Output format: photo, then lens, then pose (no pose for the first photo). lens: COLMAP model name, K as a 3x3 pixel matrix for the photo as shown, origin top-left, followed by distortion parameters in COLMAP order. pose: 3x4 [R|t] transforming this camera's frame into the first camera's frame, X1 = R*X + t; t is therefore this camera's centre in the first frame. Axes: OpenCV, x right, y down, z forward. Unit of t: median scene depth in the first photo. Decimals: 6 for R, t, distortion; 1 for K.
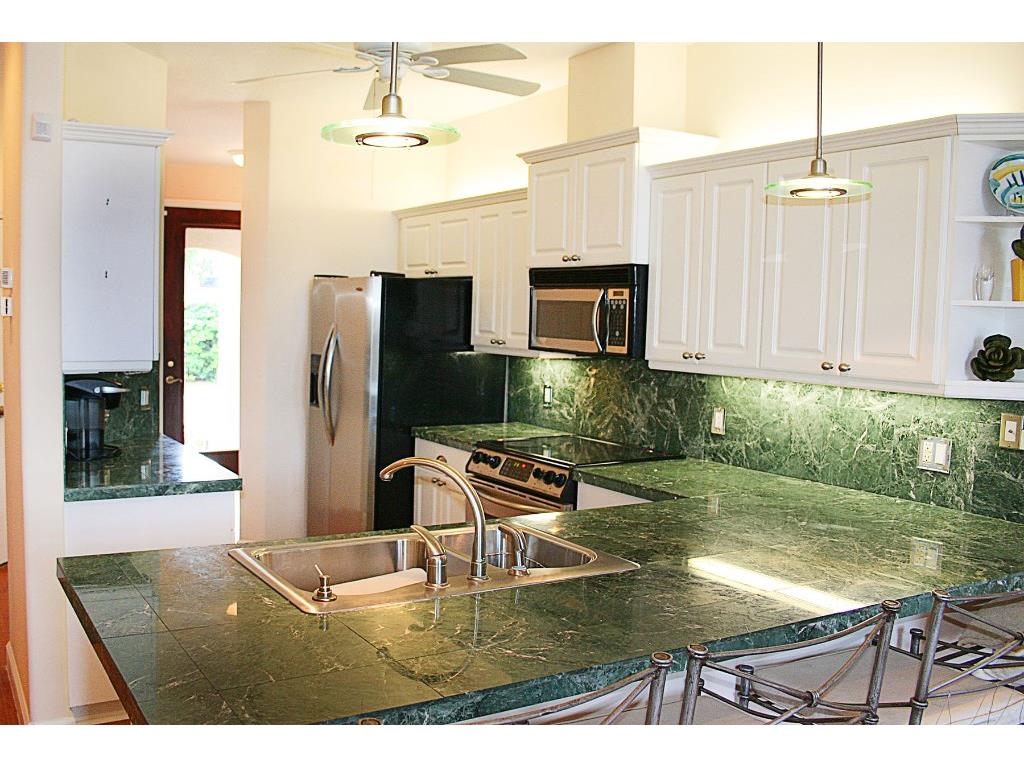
lens RADIAL K [[826.5, 0, 507.1], [0, 826.5, 360.0], [0, 0, 1]] dist [-0.051235, 0.003752]
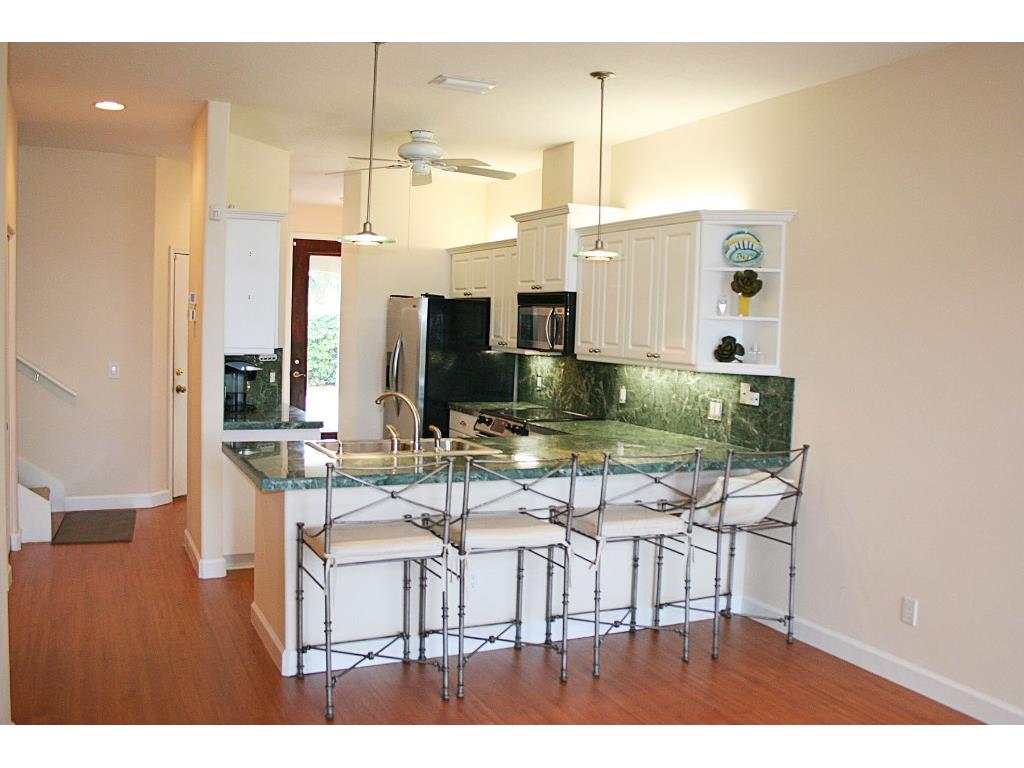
lens RADIAL K [[987.2, 0, 513.8], [0, 987.2, 388.2], [0, 0, 1]] dist [-0.066116, 0.000000]
pose [[0.980933, 0.021481, -0.193155, 0.397895], [-0.021007, 0.999769, 0.004503, 0.056304], [0.193207, -0.000360, 0.981158, -0.799875]]
